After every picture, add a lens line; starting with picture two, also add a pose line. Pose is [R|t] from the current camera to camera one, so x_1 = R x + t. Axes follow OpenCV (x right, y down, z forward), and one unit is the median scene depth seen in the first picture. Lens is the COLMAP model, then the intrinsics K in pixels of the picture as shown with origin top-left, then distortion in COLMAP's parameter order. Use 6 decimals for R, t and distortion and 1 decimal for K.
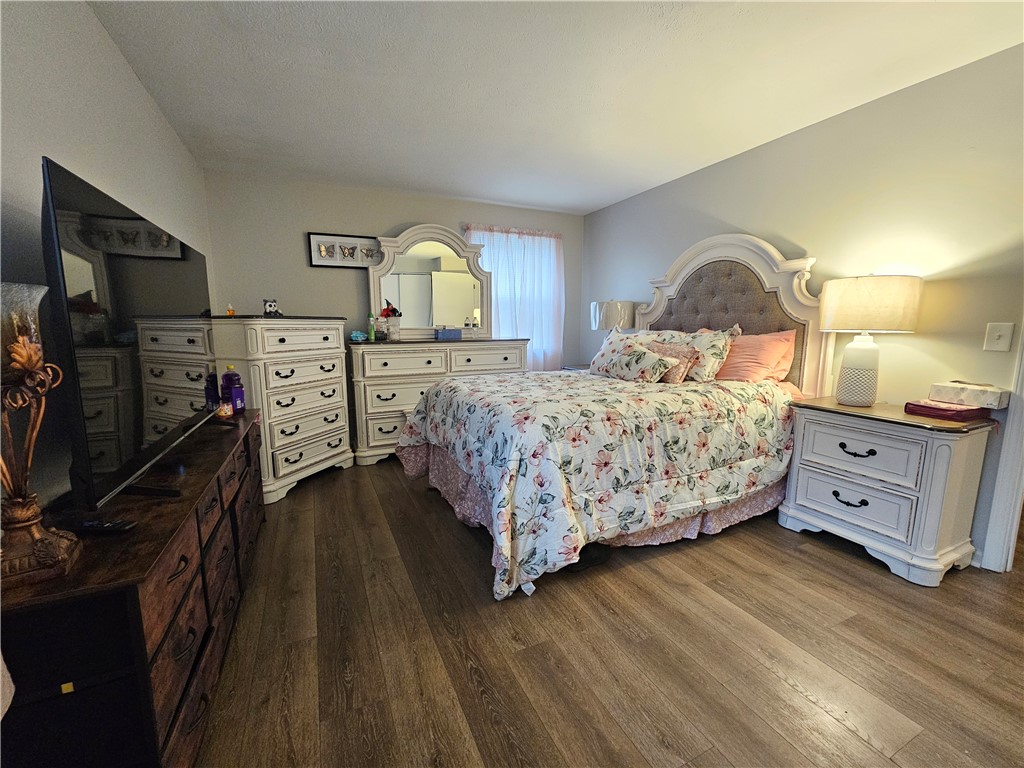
lens RADIAL K [[418.7, 0, 508.6], [0, 418.7, 387.3], [0, 0, 1]] dist [-0.003058, 0.002008]
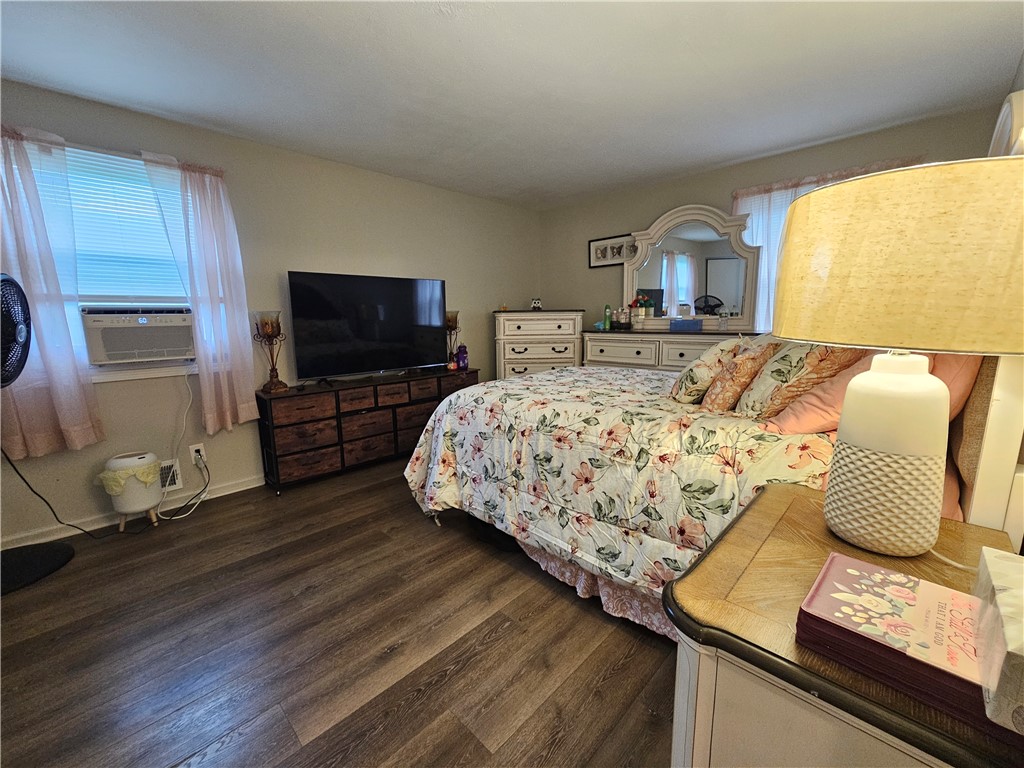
lens RADIAL K [[418.7, 0, 505.4], [0, 418.7, 387.1], [0, 0, 1]] dist [-0.003058, 0.002008]
pose [[0.353838, 0.156446, -0.922130, 1.083897], [-0.123827, 0.985069, 0.119610, -0.100311], [0.927074, 0.071862, 0.367927, 0.574465]]
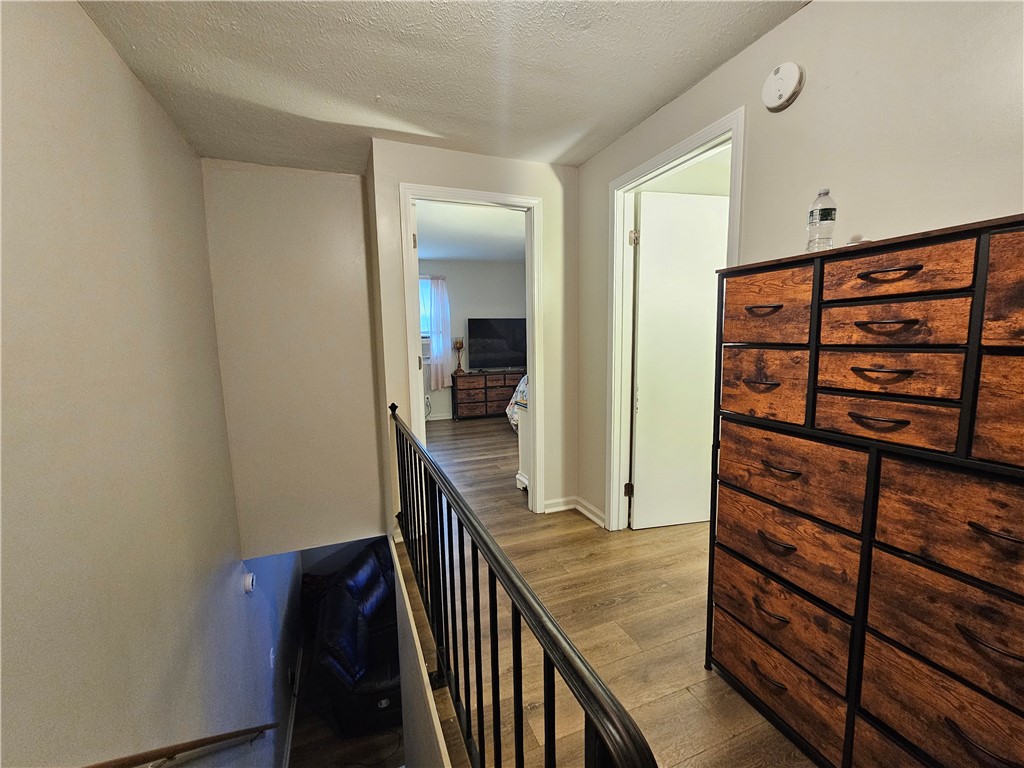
lens RADIAL K [[418.7, 0, 509.0], [0, 418.7, 384.0], [0, 0, 1]] dist [-0.003058, 0.002008]
pose [[-0.049762, 0.124027, -0.991030, 2.441954], [-0.129595, 0.983069, 0.129538, -0.184938], [0.990318, 0.134878, -0.032846, 0.829458]]
